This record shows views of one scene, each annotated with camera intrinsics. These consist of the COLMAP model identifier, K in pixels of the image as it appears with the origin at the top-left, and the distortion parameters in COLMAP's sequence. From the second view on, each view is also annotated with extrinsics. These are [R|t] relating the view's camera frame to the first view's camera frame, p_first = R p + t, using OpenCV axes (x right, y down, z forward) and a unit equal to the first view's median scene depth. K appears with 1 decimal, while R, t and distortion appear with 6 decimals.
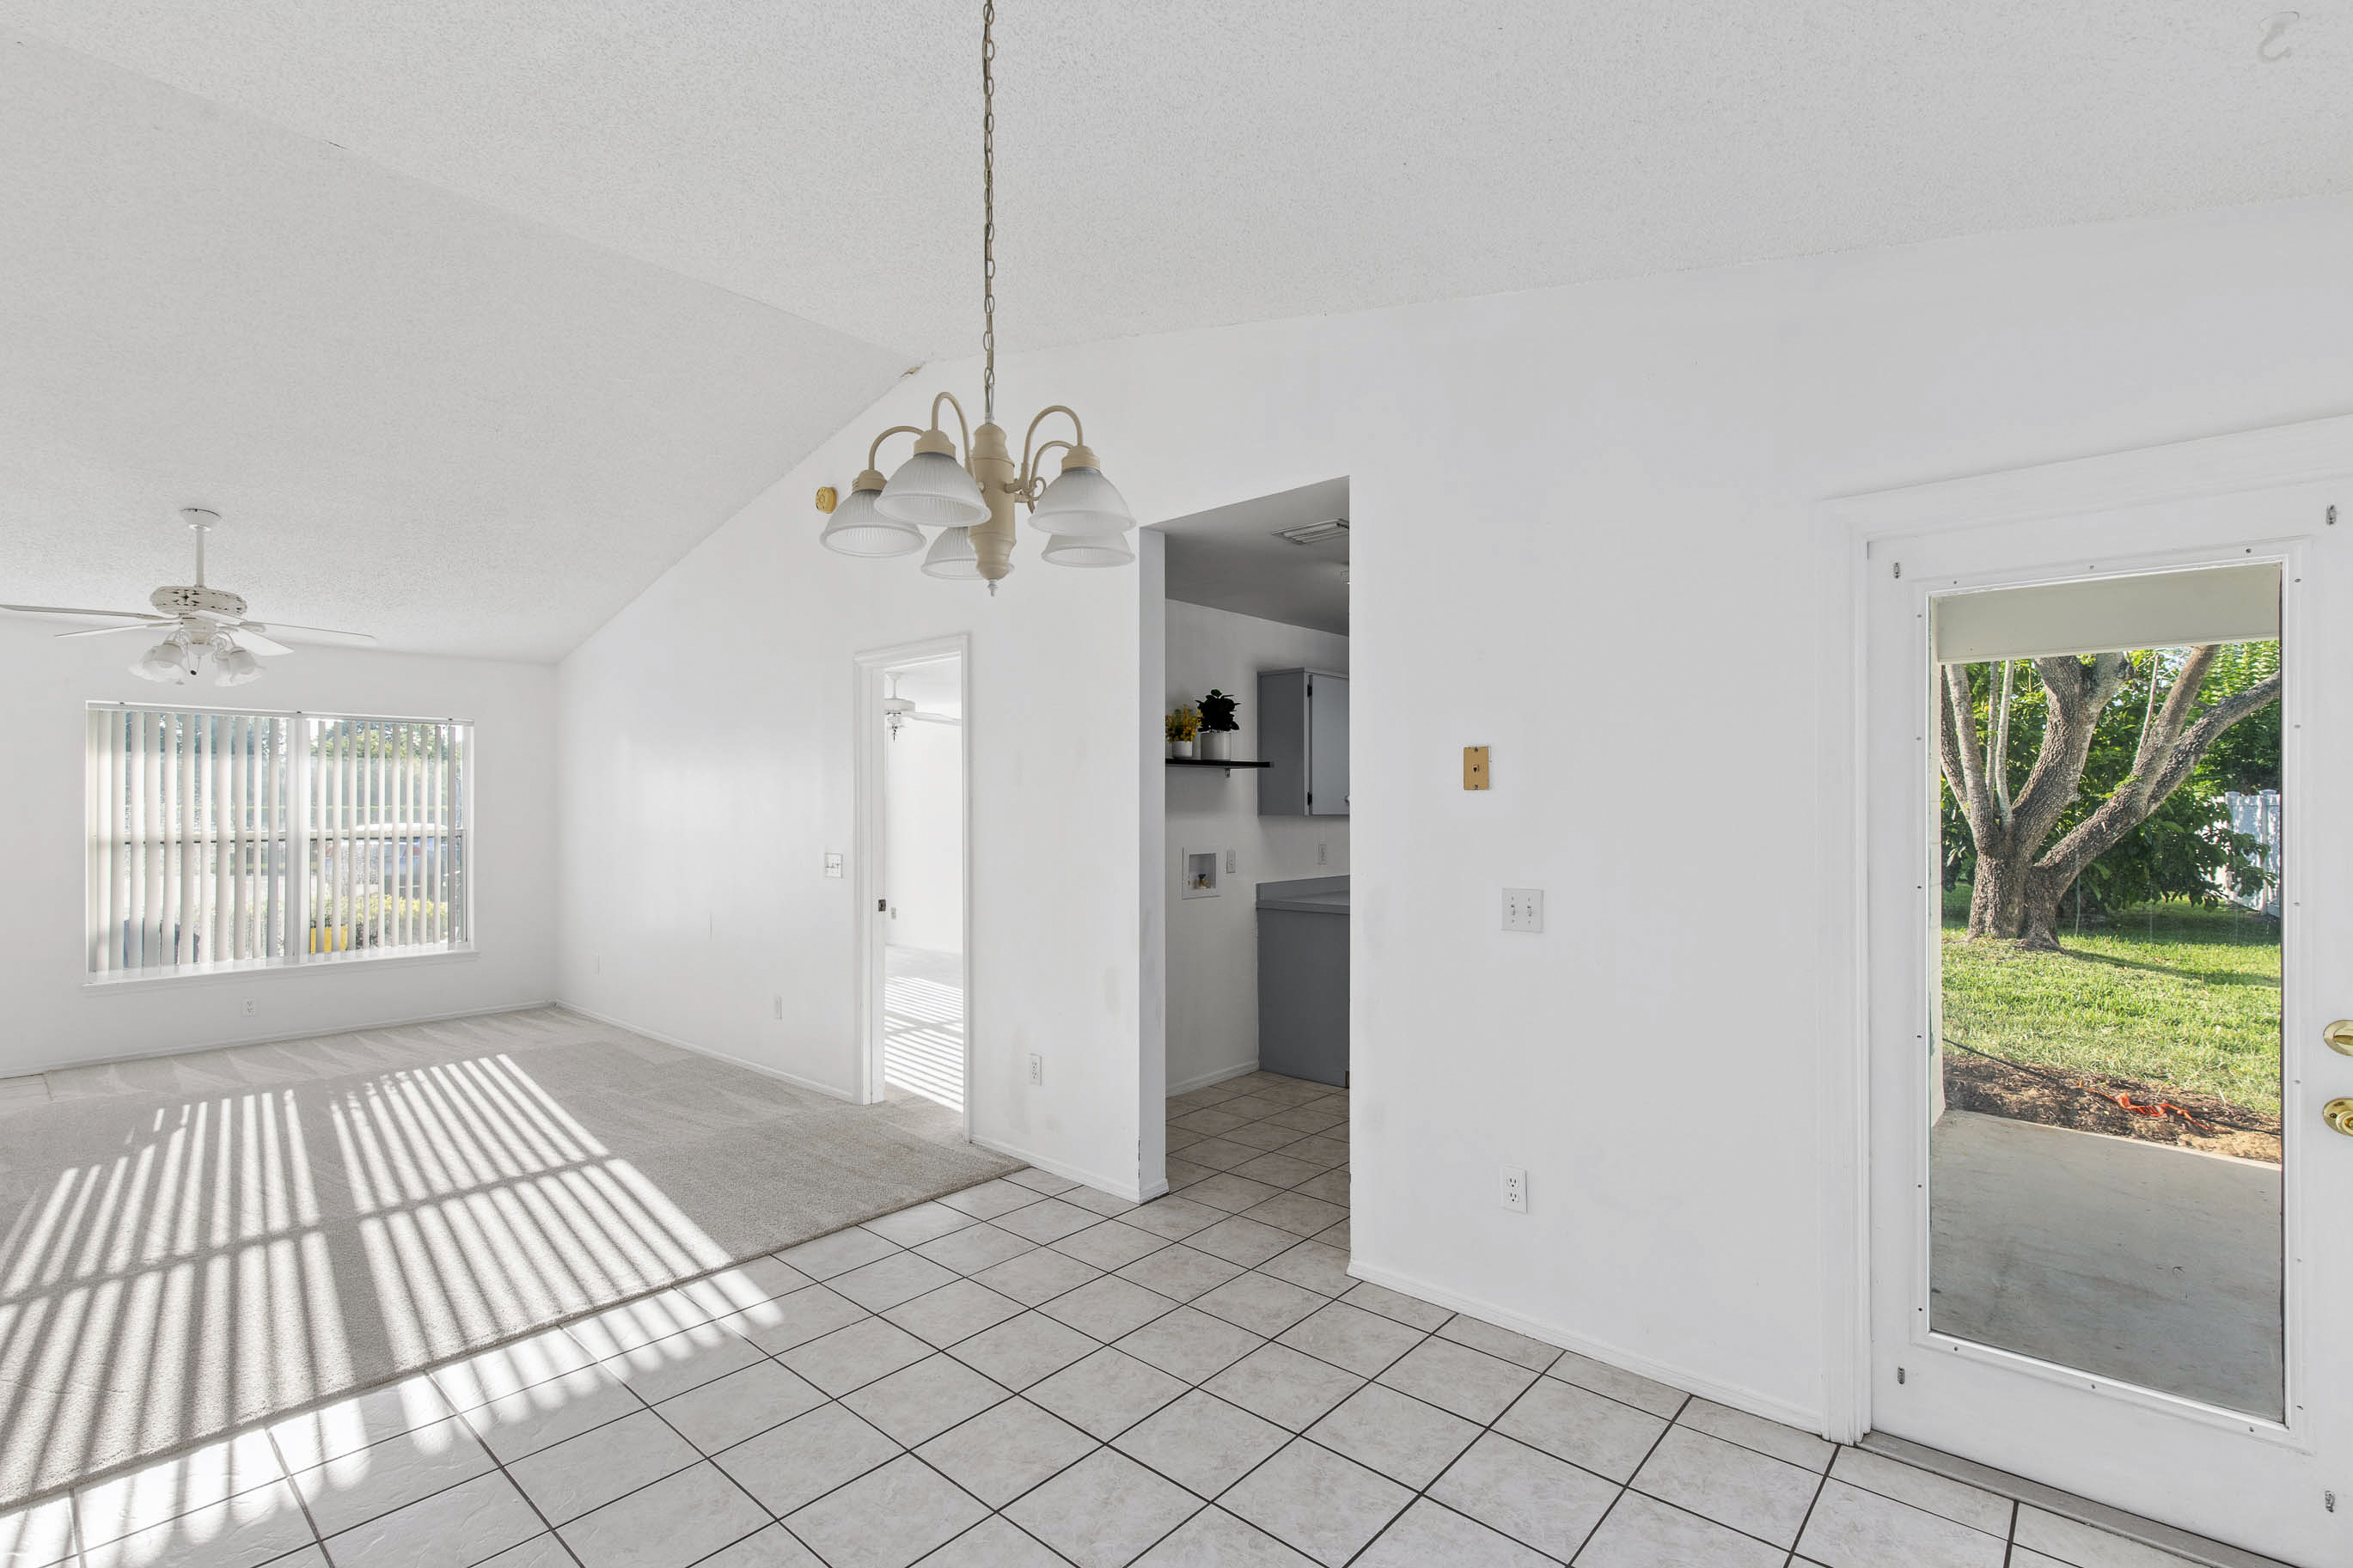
lens RADIAL K [[1077.0, 0, 1193.6], [0, 1077.0, 798.1], [0, 0, 1]] dist [0.001798, 0.000445]
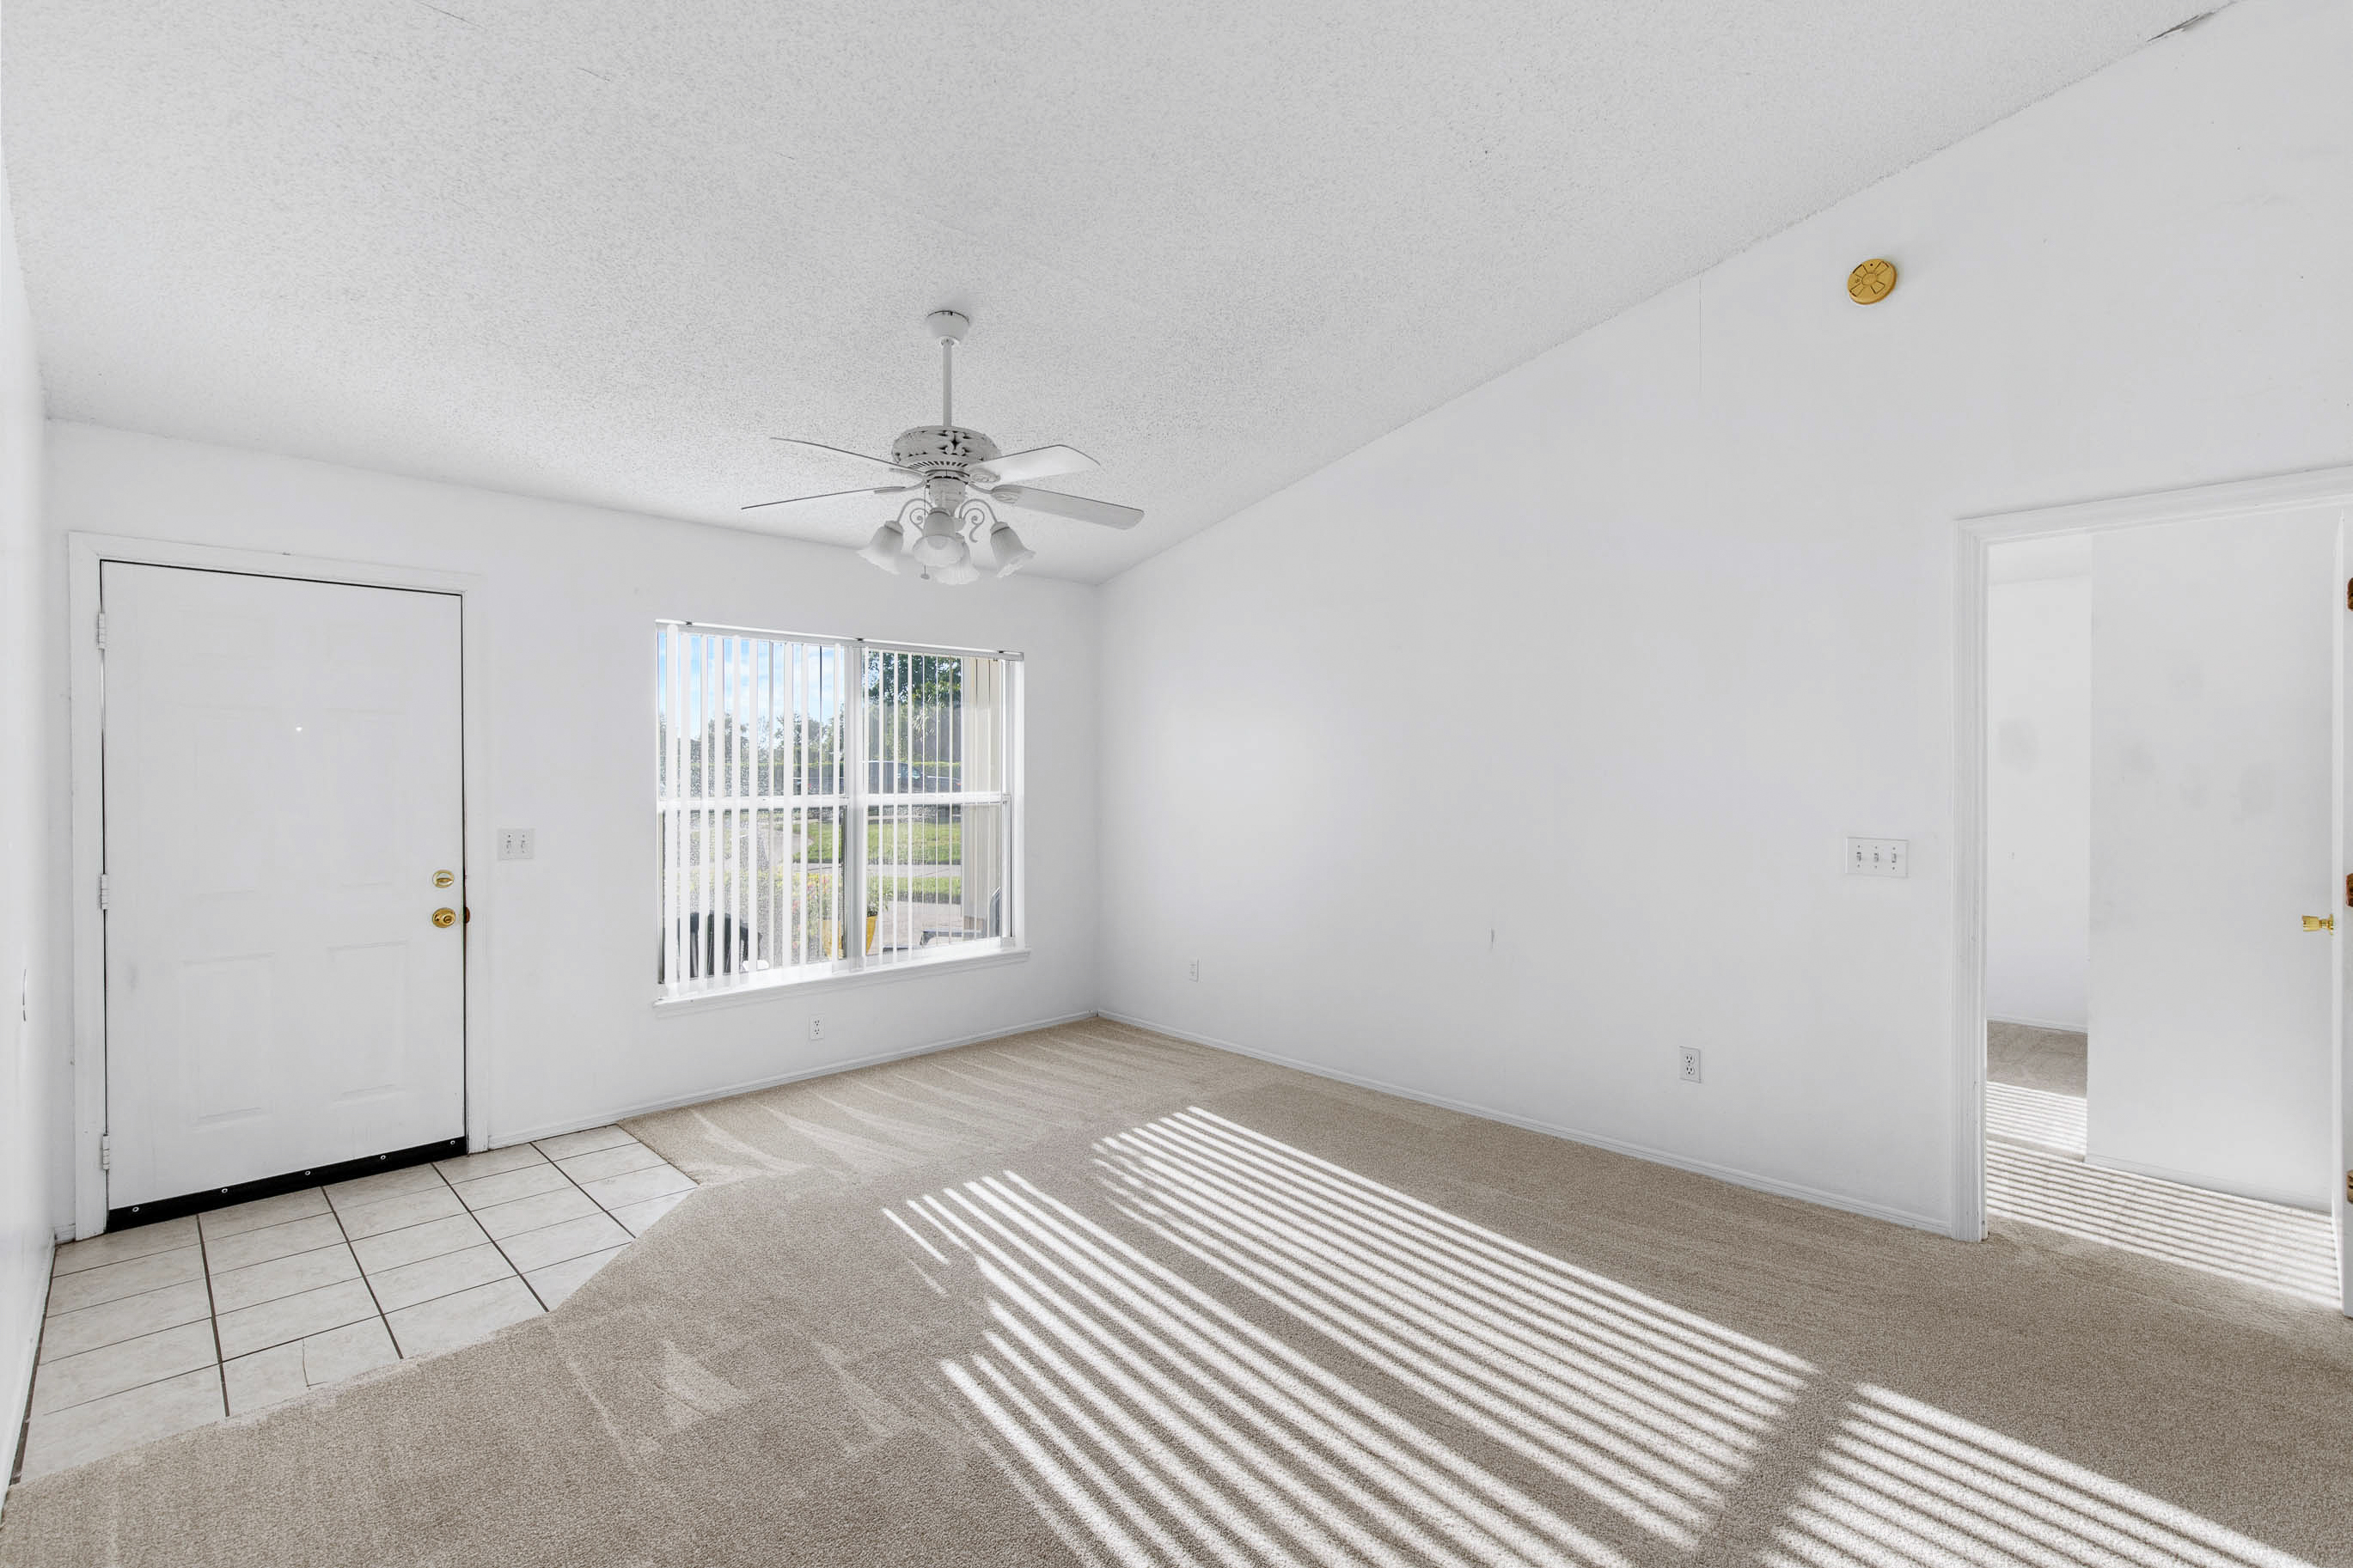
lens RADIAL K [[1071.7, 0, 1183.9], [0, 1071.7, 768.8], [0, 0, 1]] dist [0.002556, 0.000399]
pose [[0.997207, 0.002966, -0.074635, -0.882802], [-0.002193, 0.999943, 0.010439, 0.005652], [0.074662, -0.010247, 0.997156, 0.425910]]
